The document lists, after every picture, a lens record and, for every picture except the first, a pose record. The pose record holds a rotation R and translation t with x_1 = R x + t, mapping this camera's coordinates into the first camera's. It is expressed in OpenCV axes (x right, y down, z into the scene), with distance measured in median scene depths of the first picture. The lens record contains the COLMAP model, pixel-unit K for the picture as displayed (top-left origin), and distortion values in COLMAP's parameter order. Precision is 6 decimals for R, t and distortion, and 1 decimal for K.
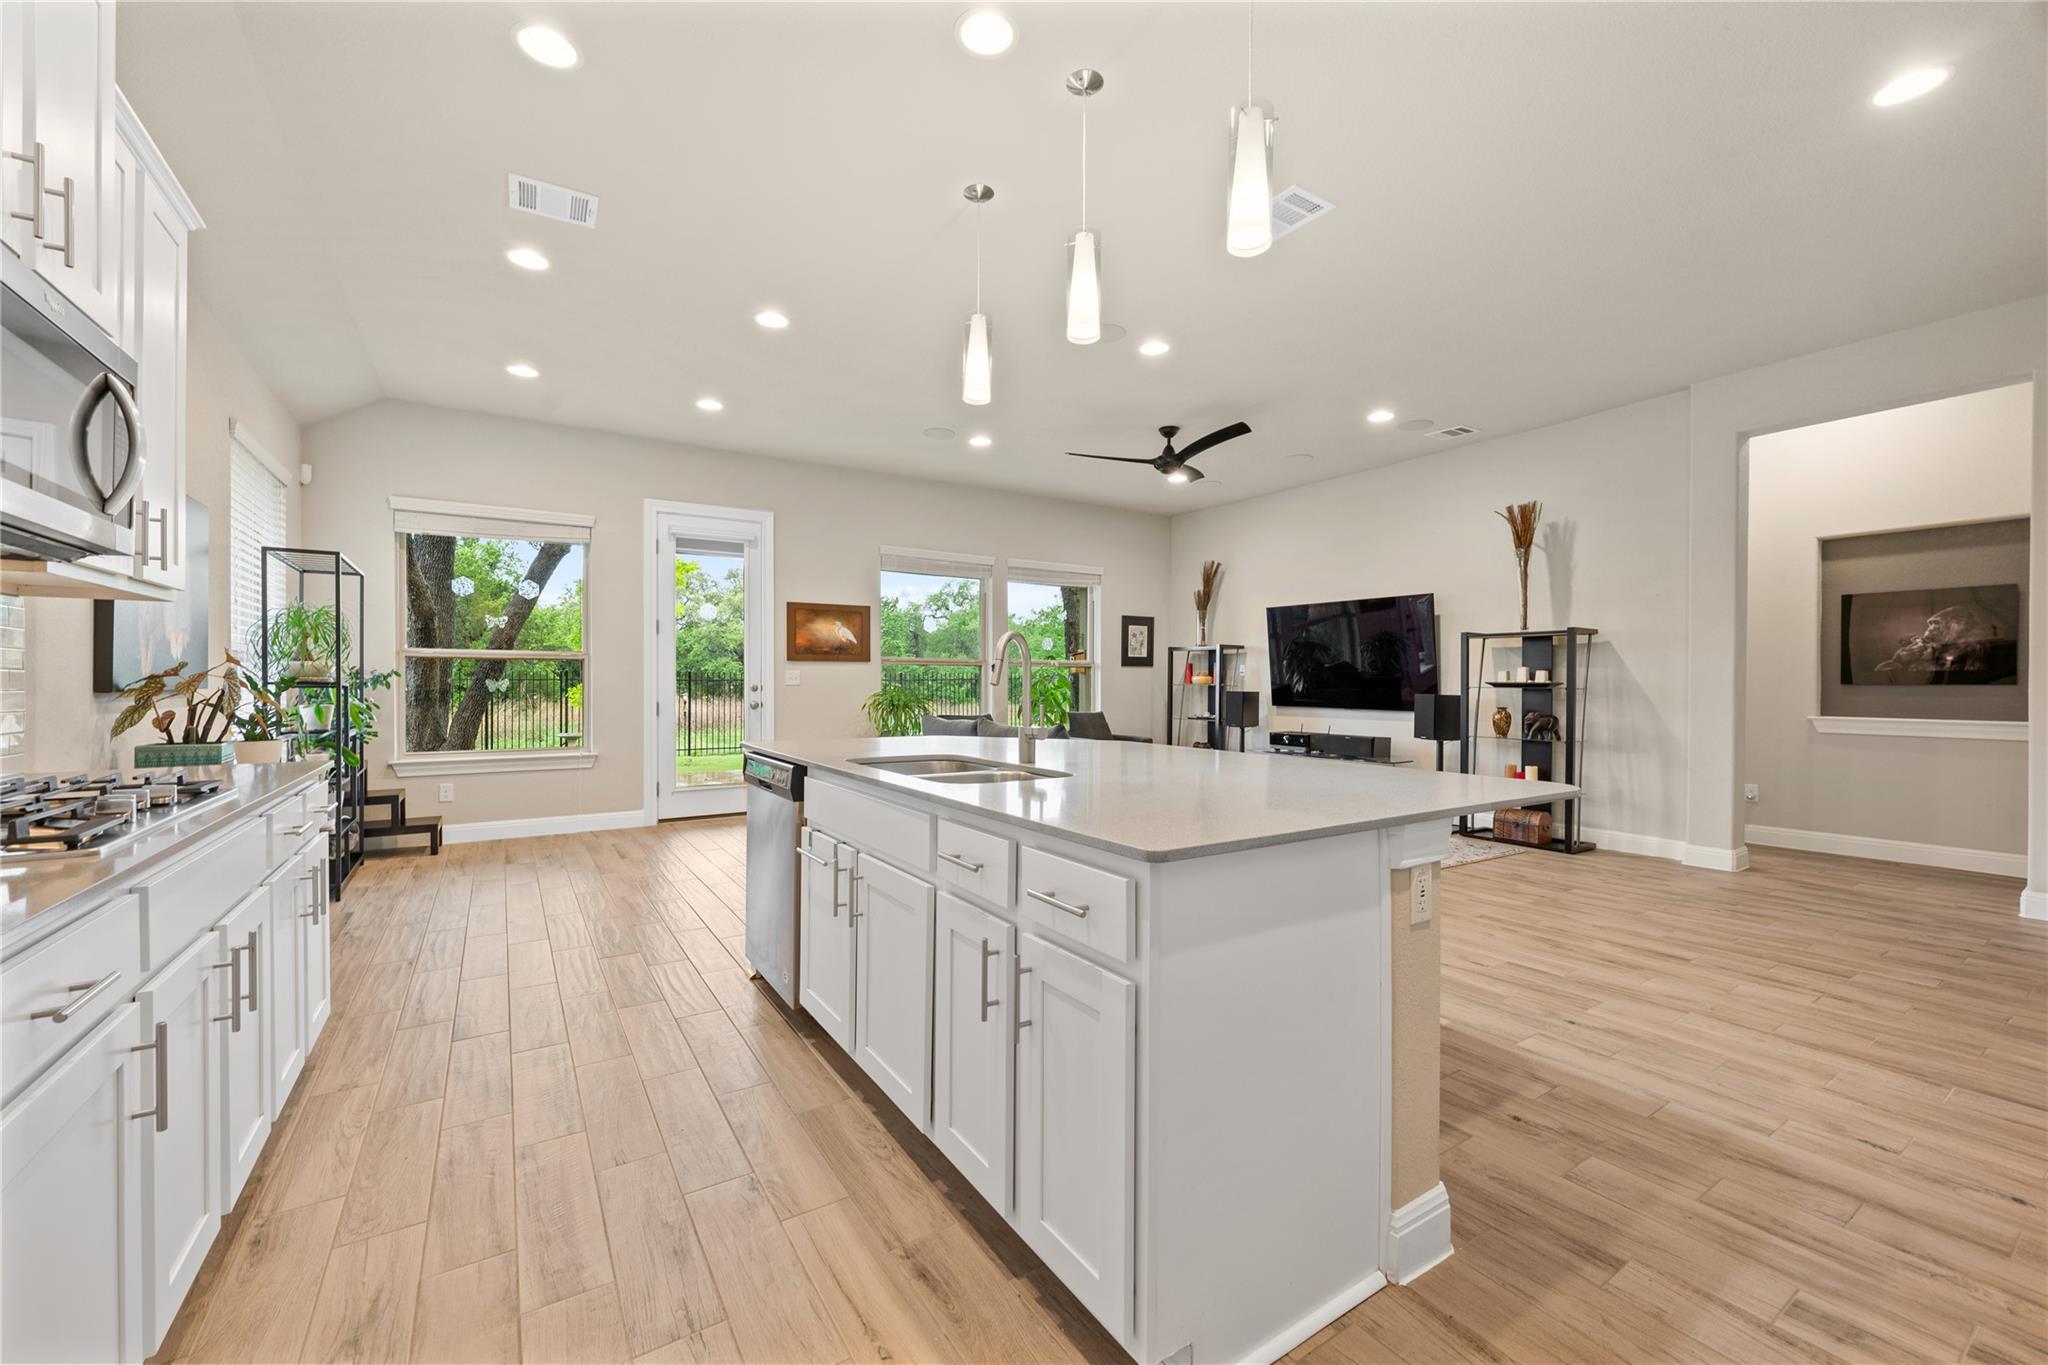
lens RADIAL K [[812.5, 0, 1024.2], [0, 812.5, 683.6], [0, 0, 1]] dist [0.002571, -0.000095]
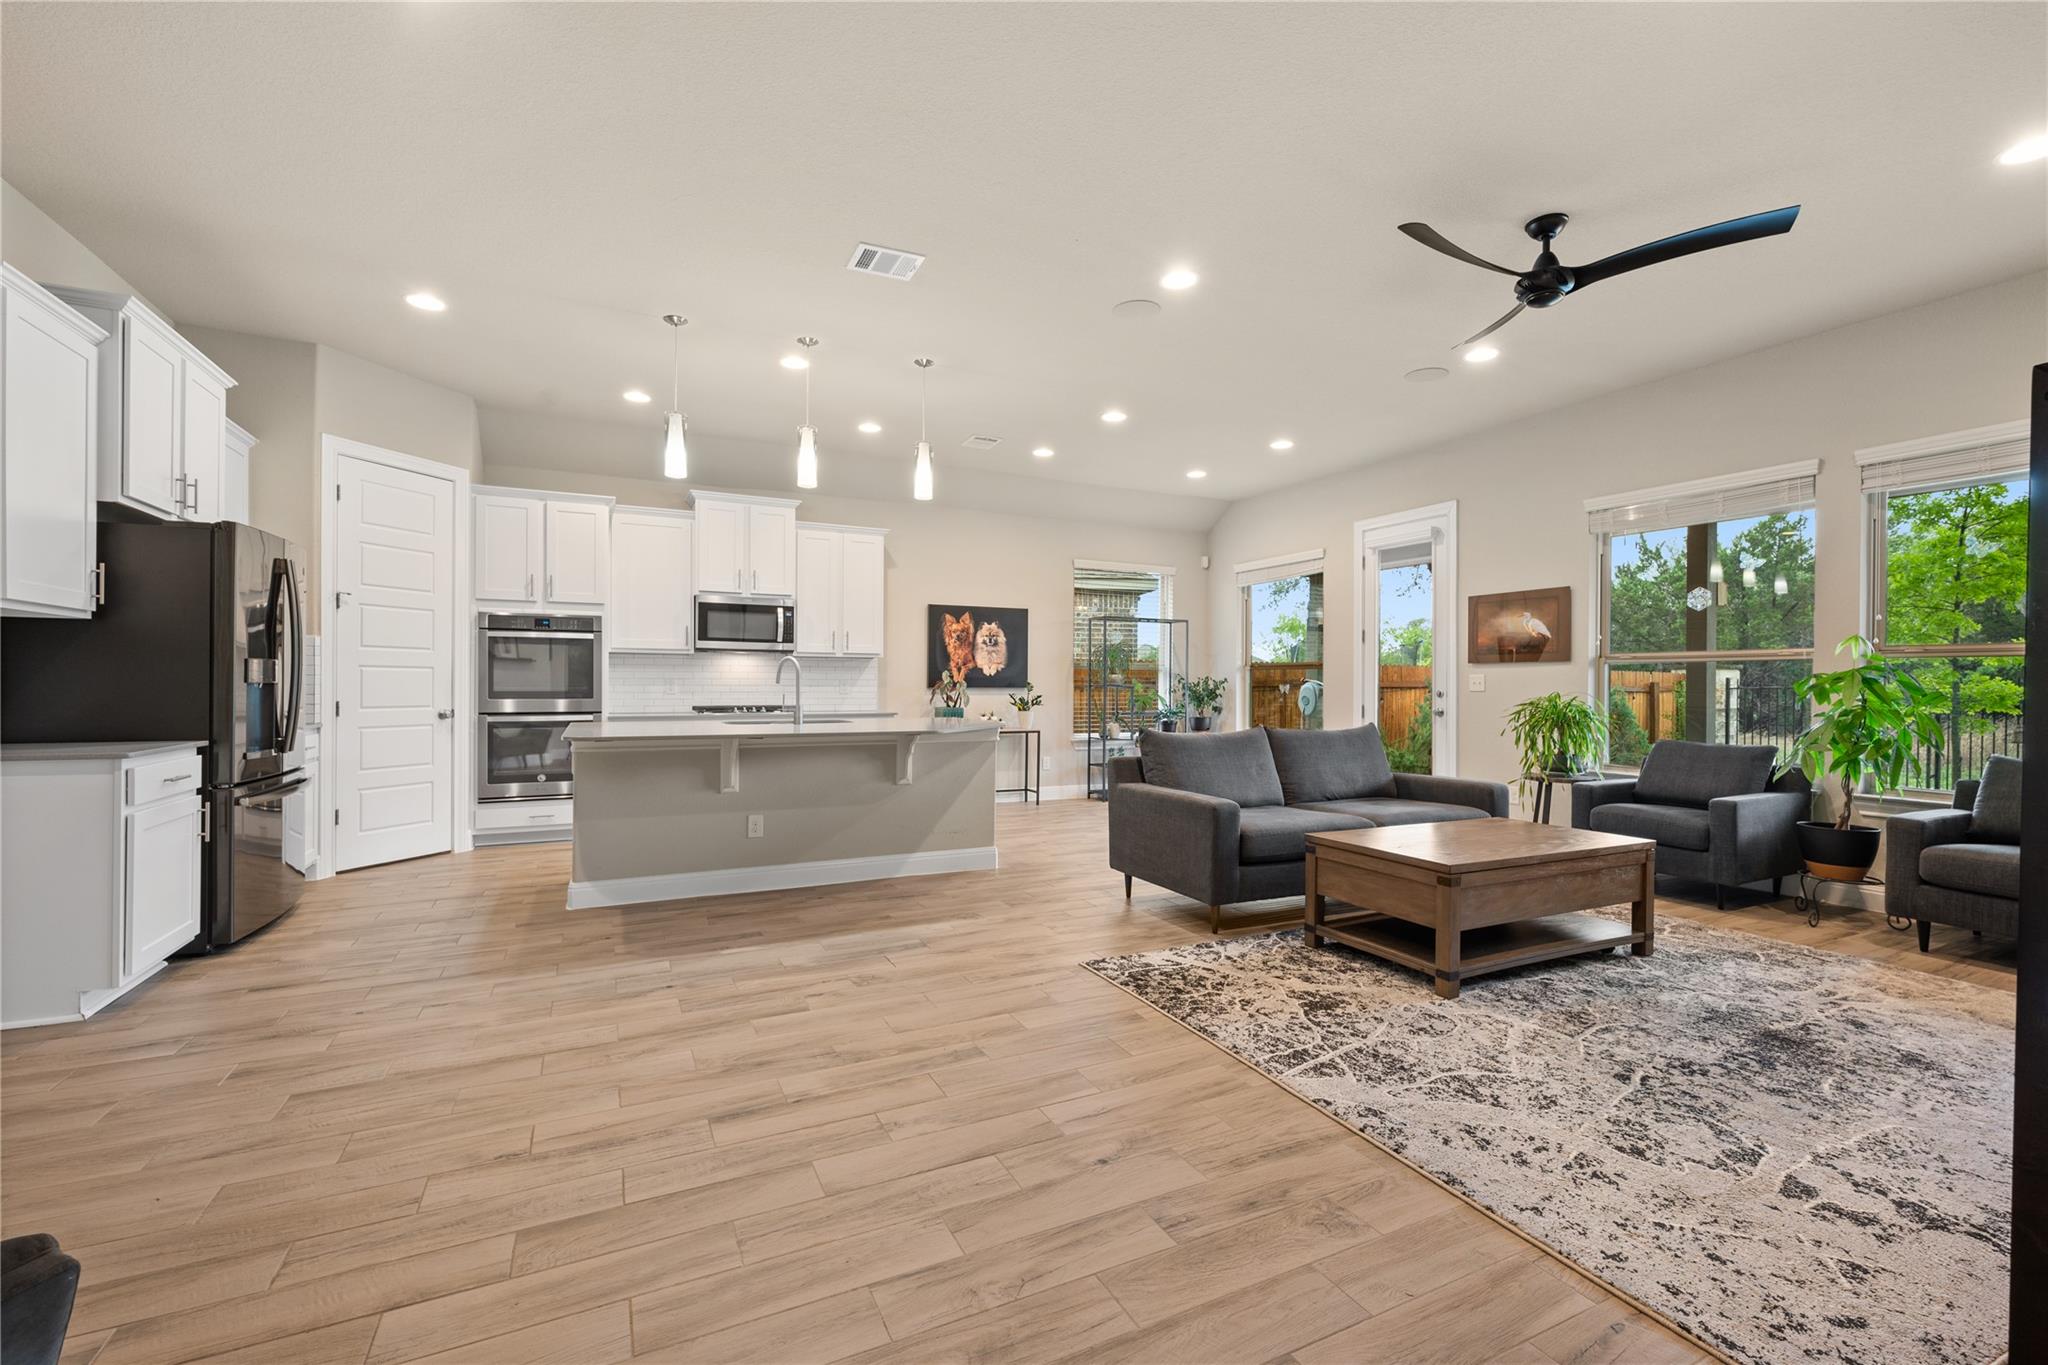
lens RADIAL K [[861.5, 0, 1021.7], [0, 861.5, 691.0], [0, 0, 1]] dist [0.002914, 0.000161]
pose [[-0.123596, 0.005895, -0.992315, 0.897644], [-0.009923, 0.999925, 0.007176, -0.000636], [0.992283, 0.010733, -0.123529, 0.816260]]
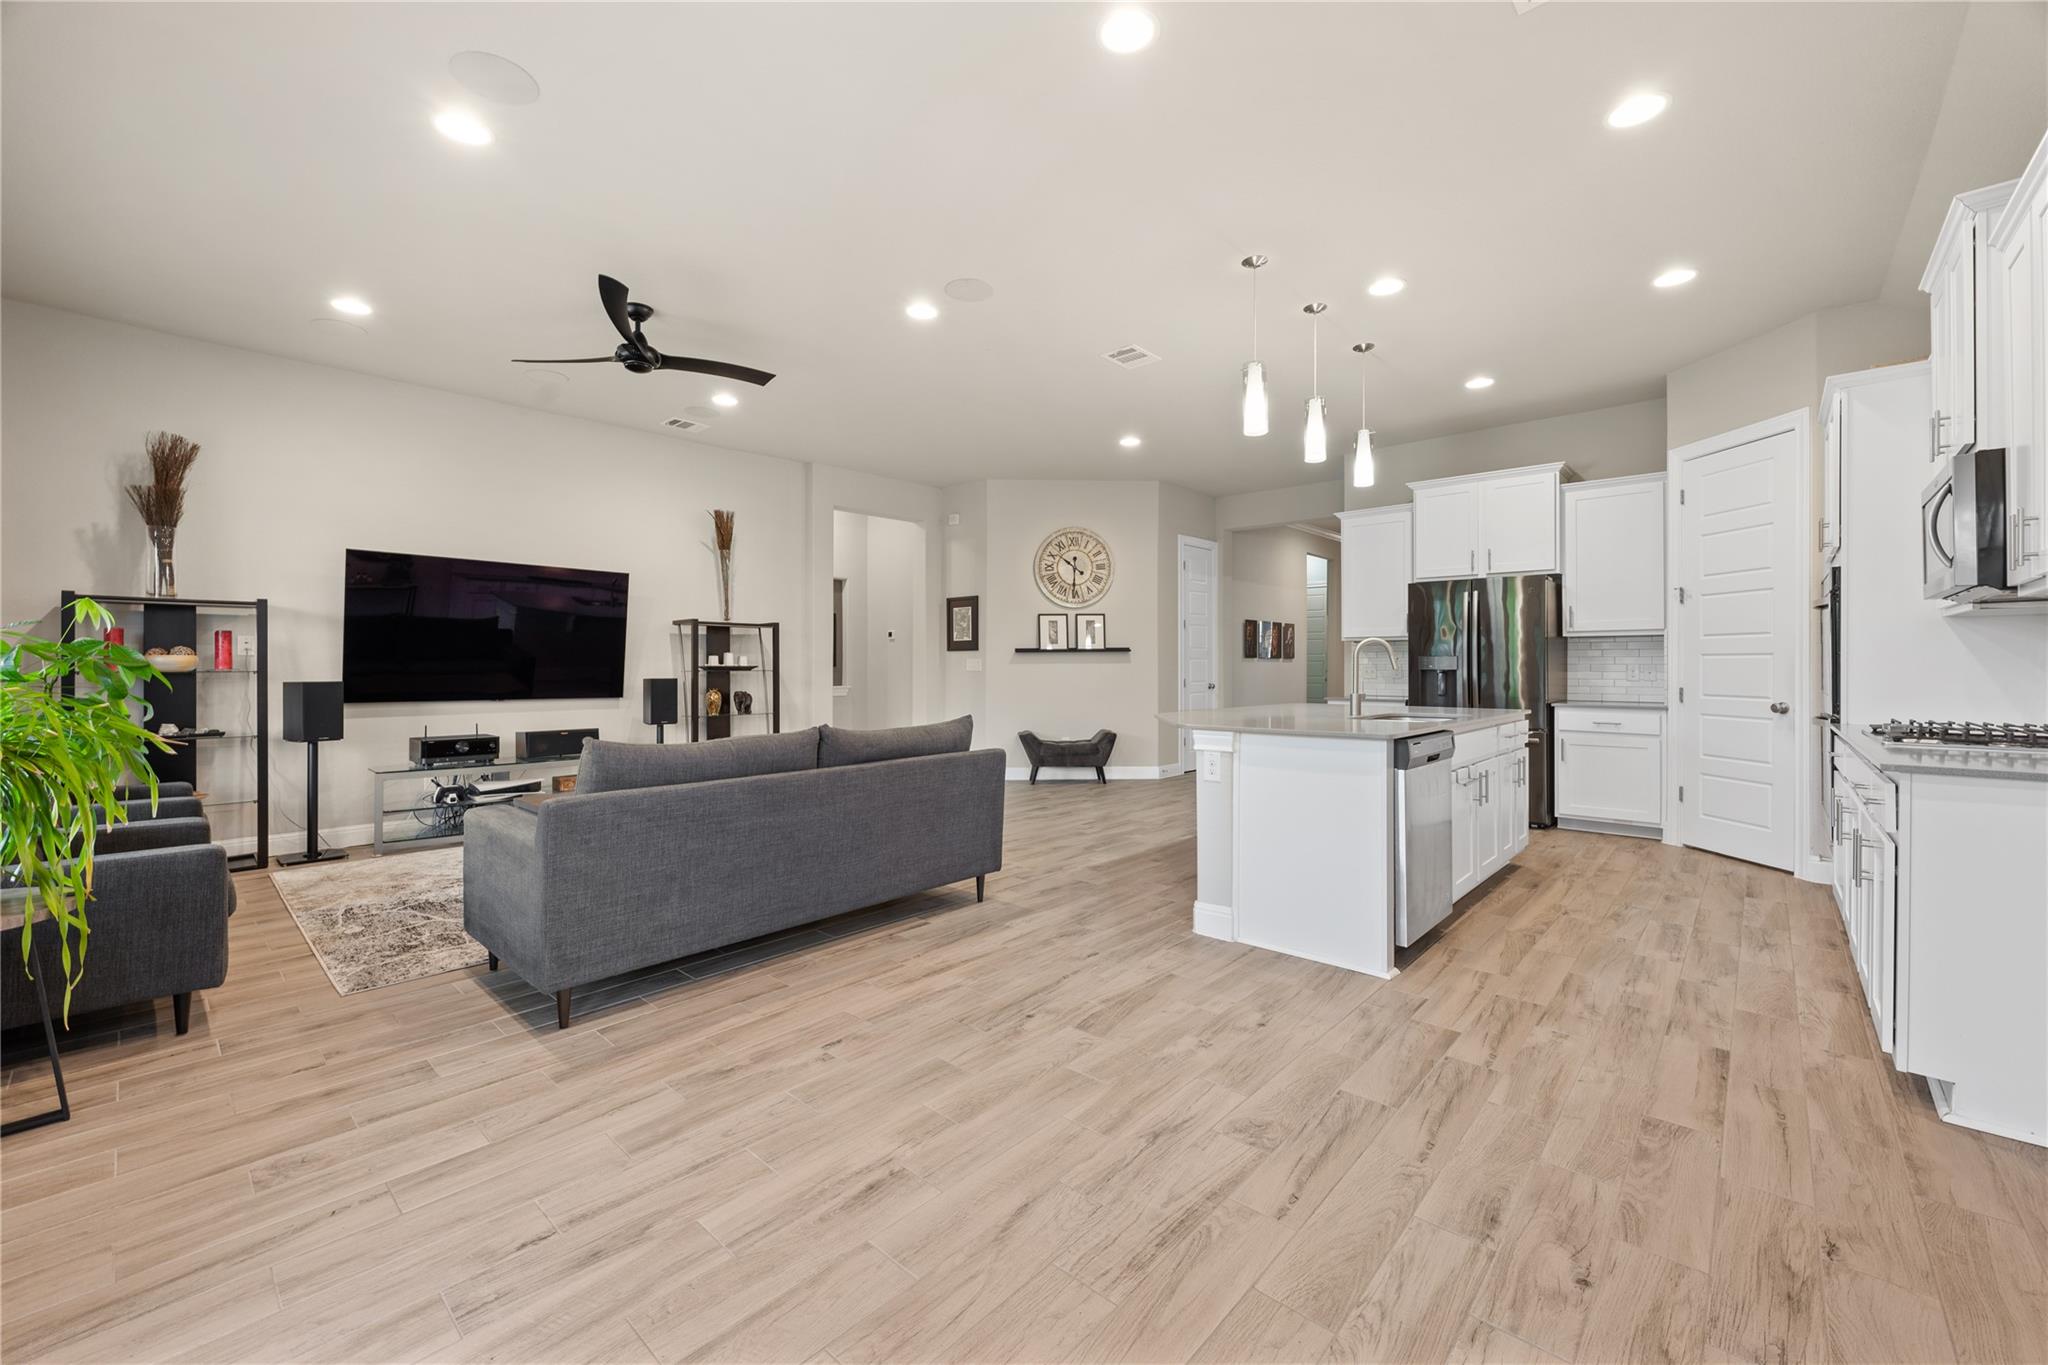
lens RADIAL K [[812.5, 0, 1023.5], [0, 812.5, 660.8], [0, 0, 1]] dist [0.002571, -0.000095]
pose [[-0.253672, 0.004314, 0.967281, -0.668557], [0.000944, 0.999991, -0.004213, -0.004198], [-0.967290, -0.000155, -0.253674, 0.962720]]
